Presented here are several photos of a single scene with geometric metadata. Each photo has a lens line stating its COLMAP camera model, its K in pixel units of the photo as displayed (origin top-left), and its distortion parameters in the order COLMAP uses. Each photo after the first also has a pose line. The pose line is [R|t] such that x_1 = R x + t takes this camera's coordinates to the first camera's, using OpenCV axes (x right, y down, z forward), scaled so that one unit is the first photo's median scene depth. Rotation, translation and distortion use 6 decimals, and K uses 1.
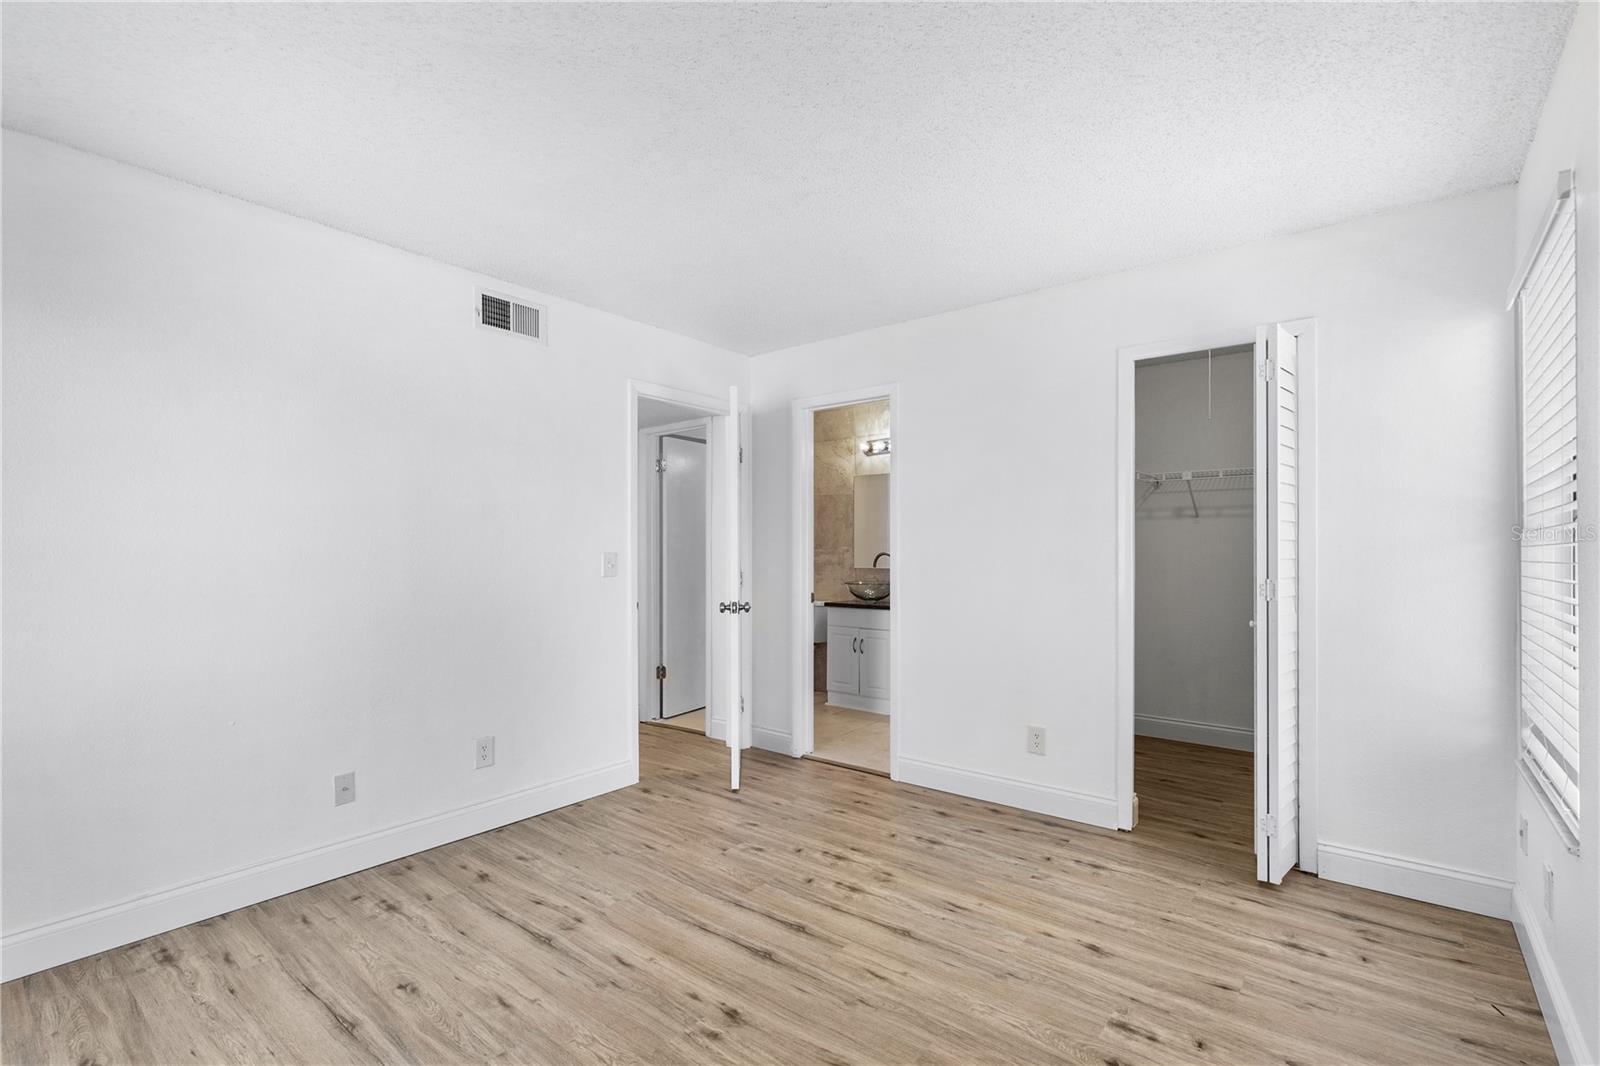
lens RADIAL K [[721.5, 0, 799.8], [0, 721.5, 542.1], [0, 0, 1]] dist [-0.000696, -0.001133]
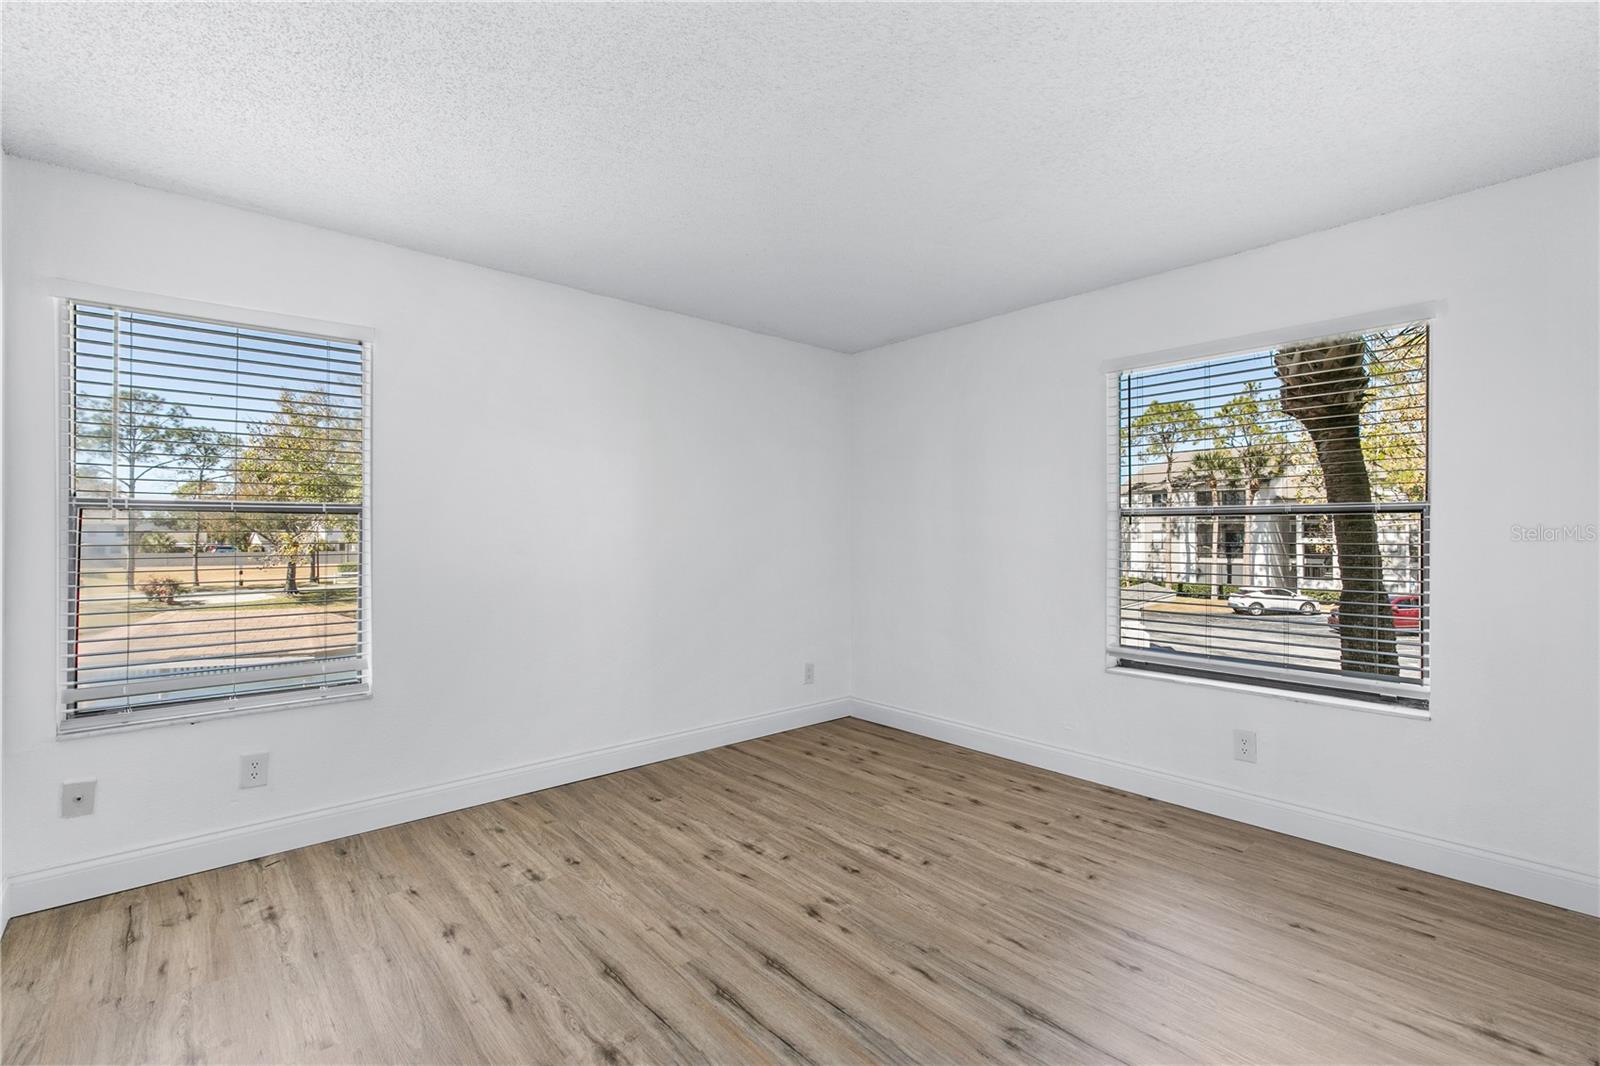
lens RADIAL K [[721.5, 0, 799.5], [0, 721.5, 534.3], [0, 0, 1]] dist [-0.000696, -0.001133]
pose [[-0.985297, 0.002357, 0.170832, -0.250148], [-0.000401, 0.999870, -0.016104, 0.027786], [-0.170848, -0.015936, -0.985168, 1.970596]]
